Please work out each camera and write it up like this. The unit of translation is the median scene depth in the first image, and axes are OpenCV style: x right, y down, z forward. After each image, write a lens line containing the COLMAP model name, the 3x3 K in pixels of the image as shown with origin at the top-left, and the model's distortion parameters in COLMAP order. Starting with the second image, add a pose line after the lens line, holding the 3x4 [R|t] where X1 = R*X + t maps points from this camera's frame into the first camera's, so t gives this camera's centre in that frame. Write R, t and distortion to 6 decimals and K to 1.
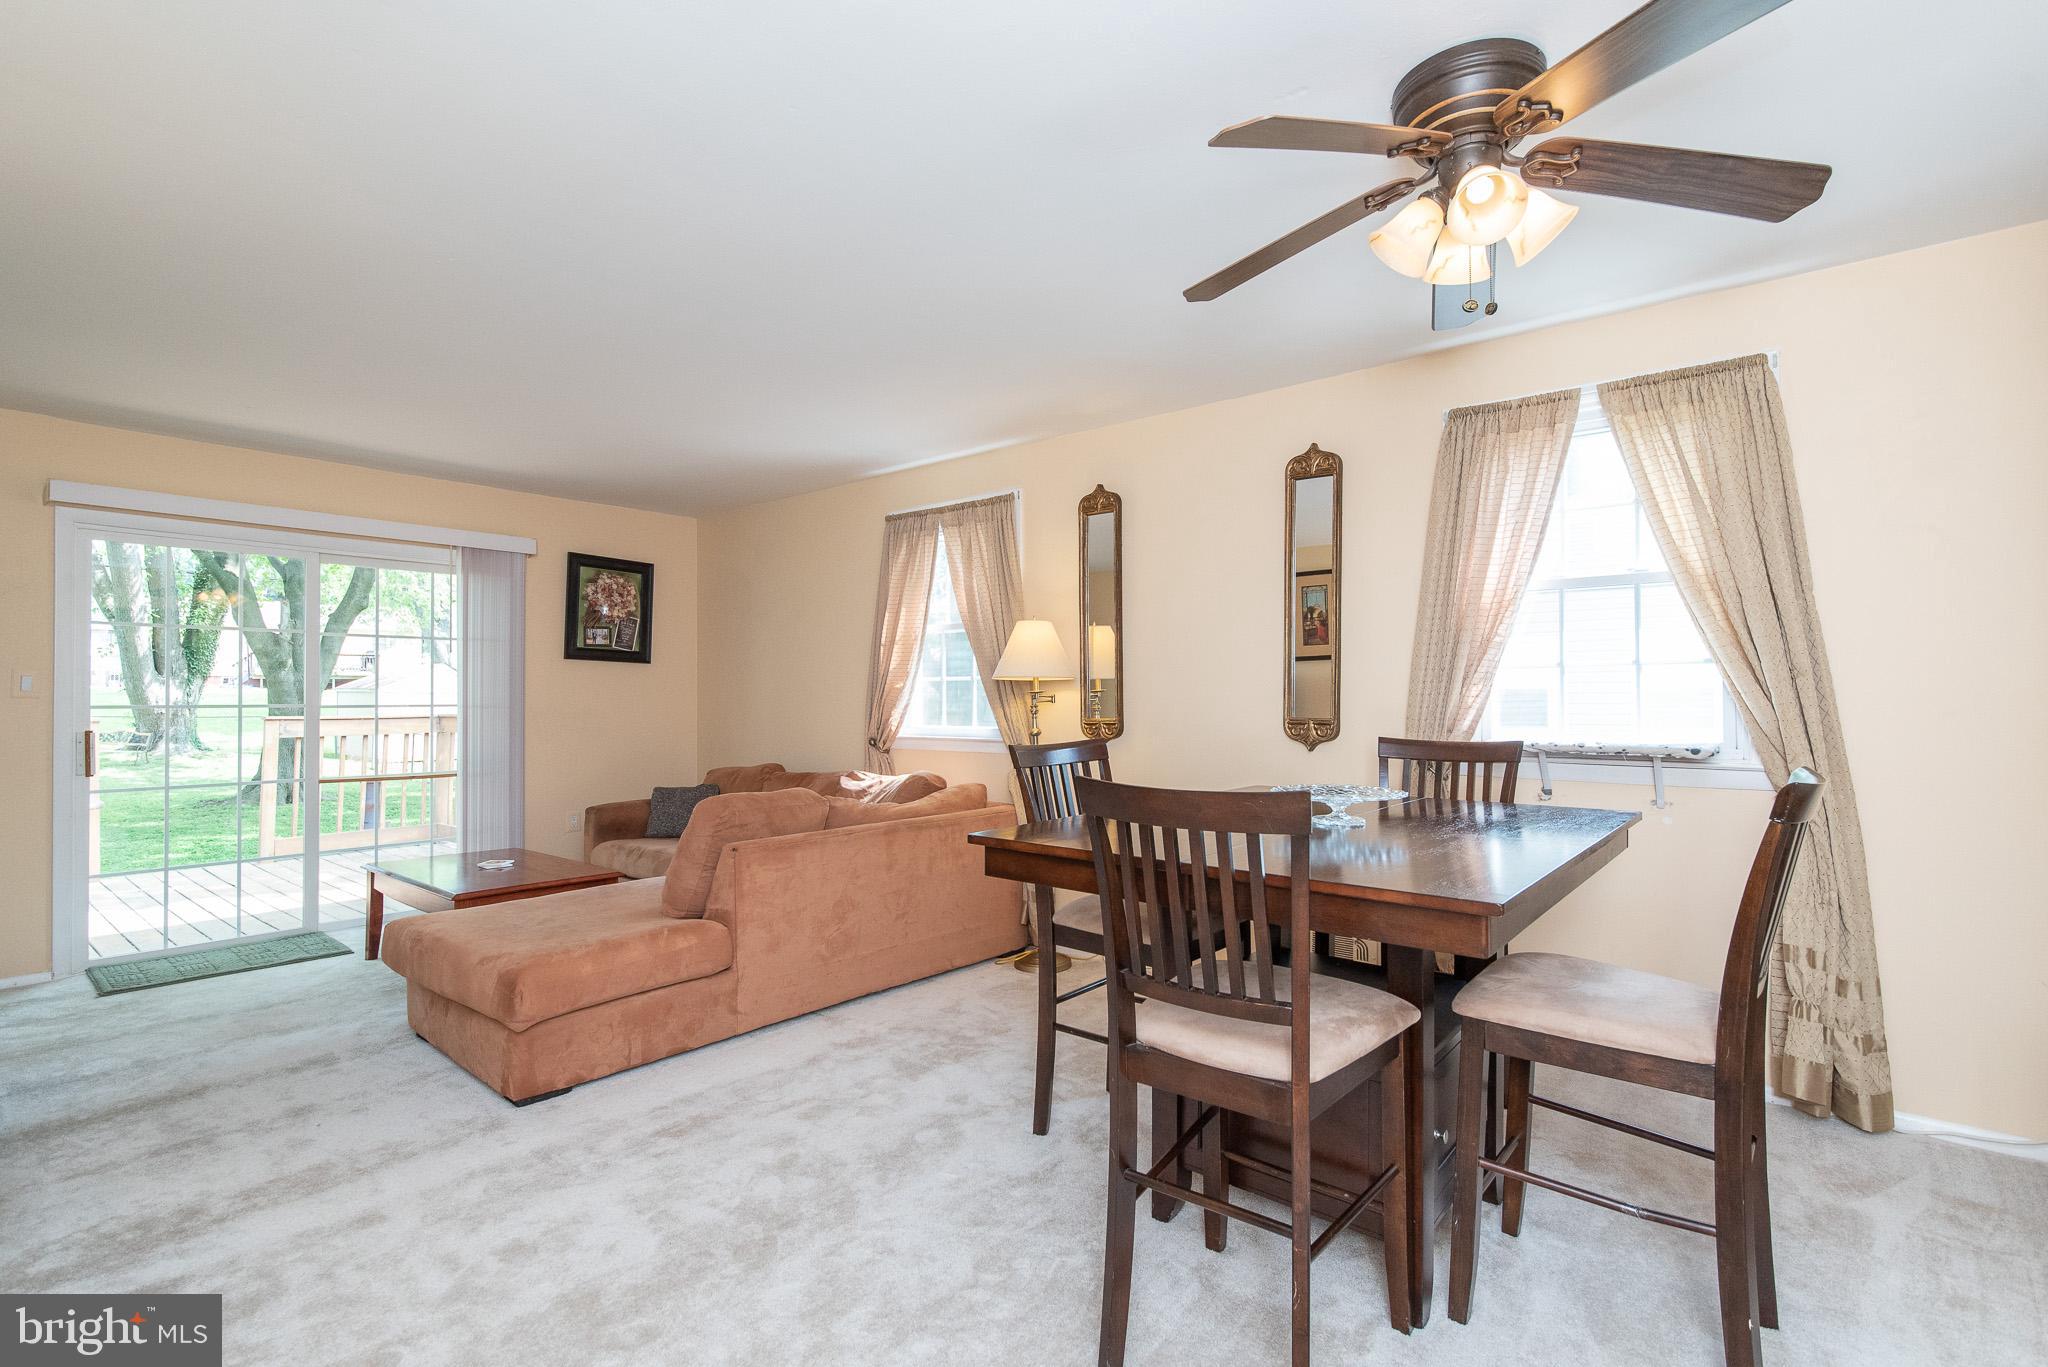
lens RADIAL K [[948.7, 0, 1022.0], [0, 948.7, 690.4], [0, 0, 1]] dist [-0.010255, 0.001984]
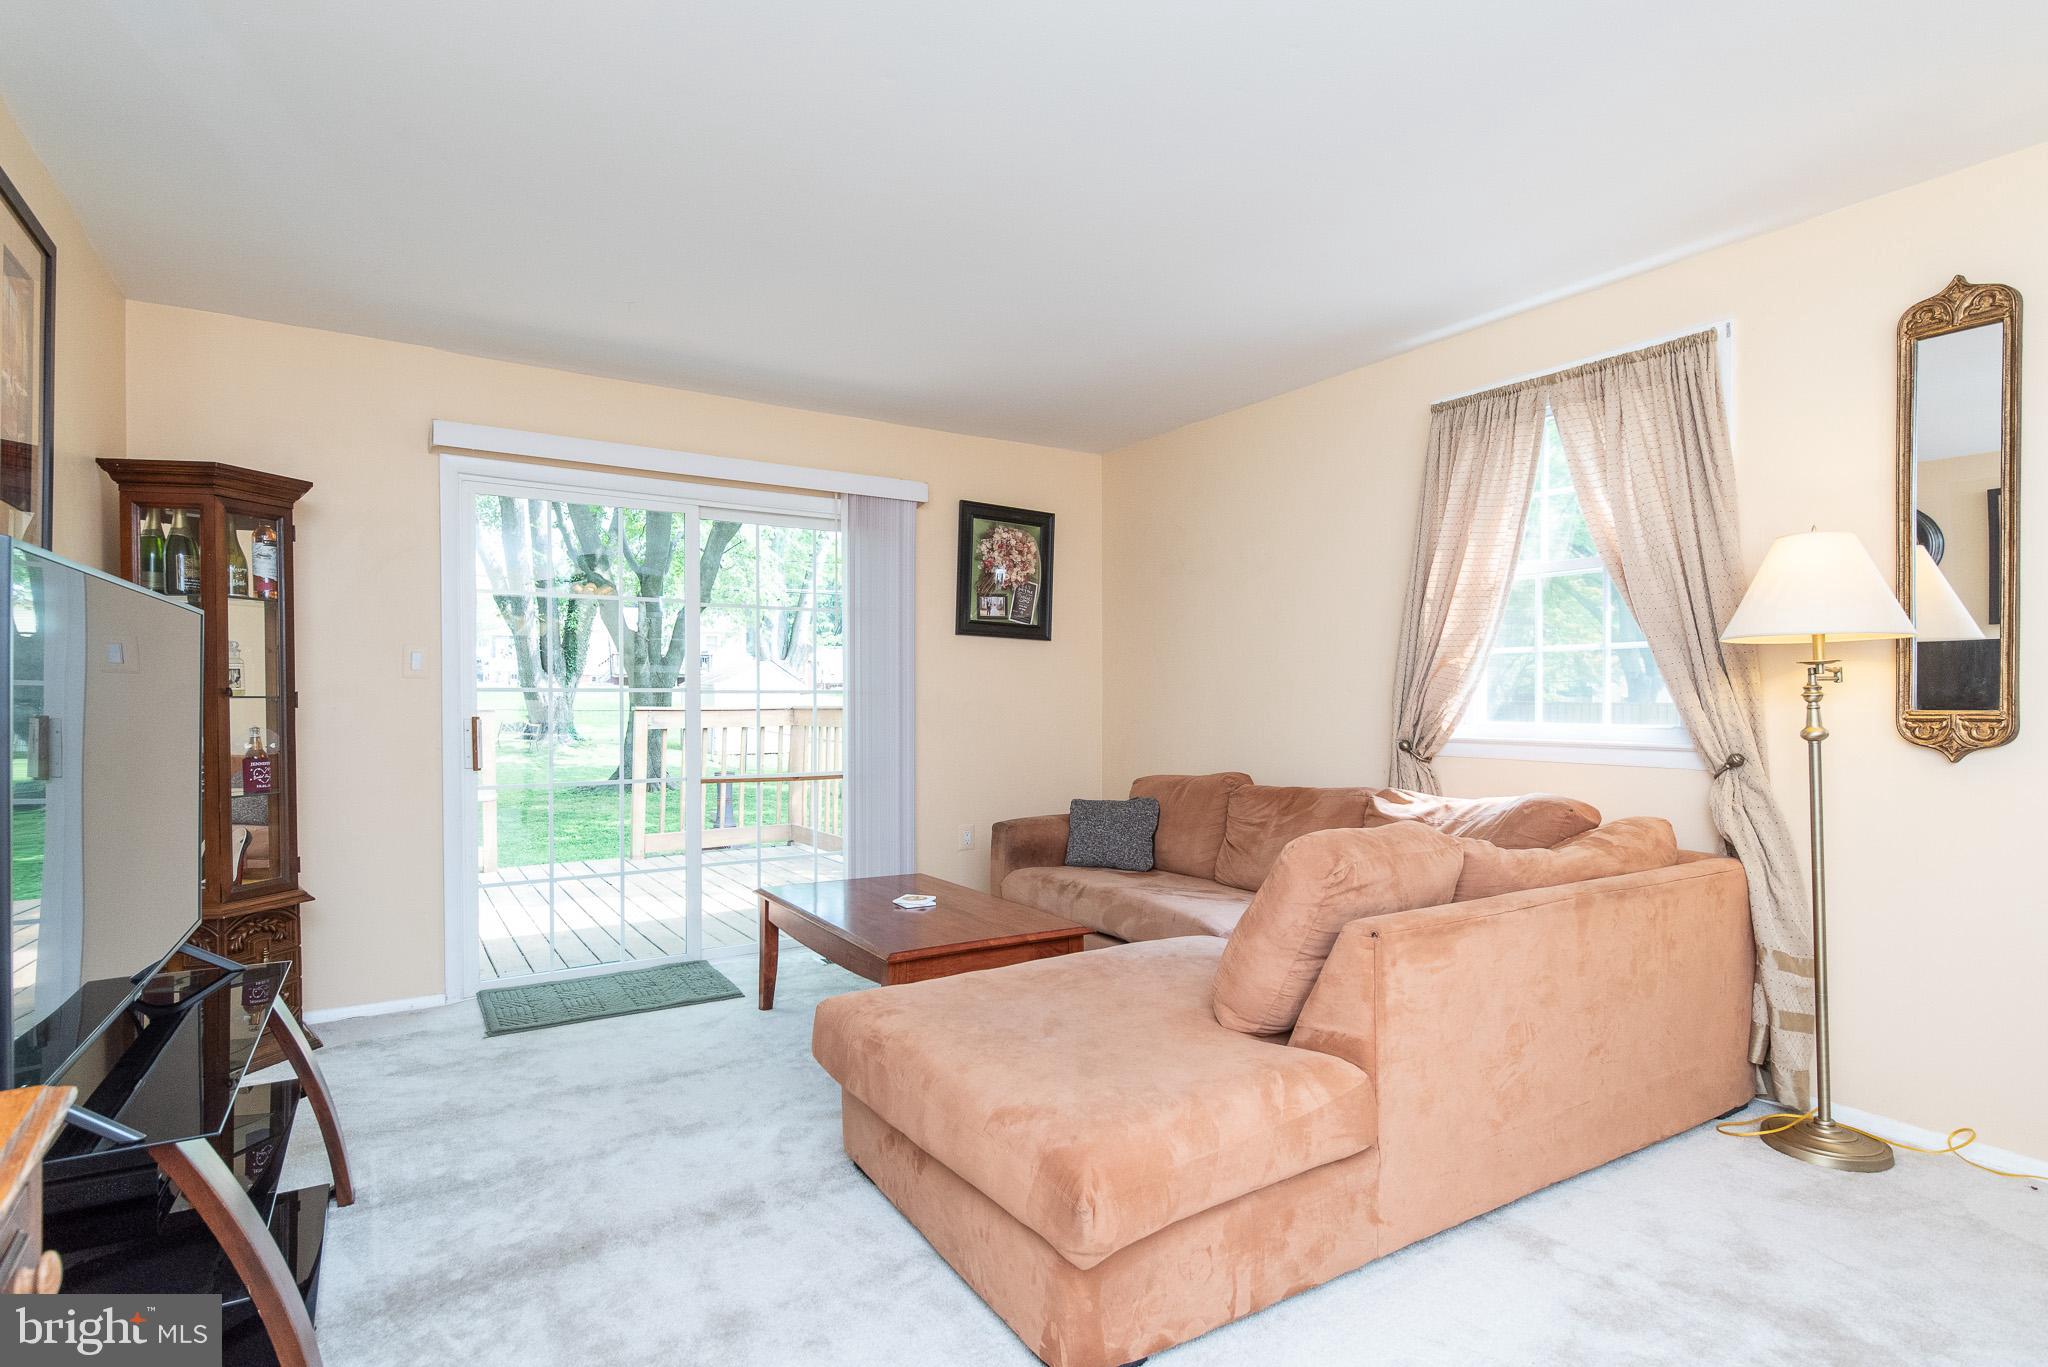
lens RADIAL K [[1003.9, 0, 998.6], [0, 1003.9, 715.9], [0, 0, 1]] dist [-0.003462, -0.000139]
pose [[0.949953, 0.008241, -0.312283, -0.222479], [0.000460, 0.999614, 0.027778, 0.014416], [0.312391, -0.026531, 0.949583, 0.246105]]
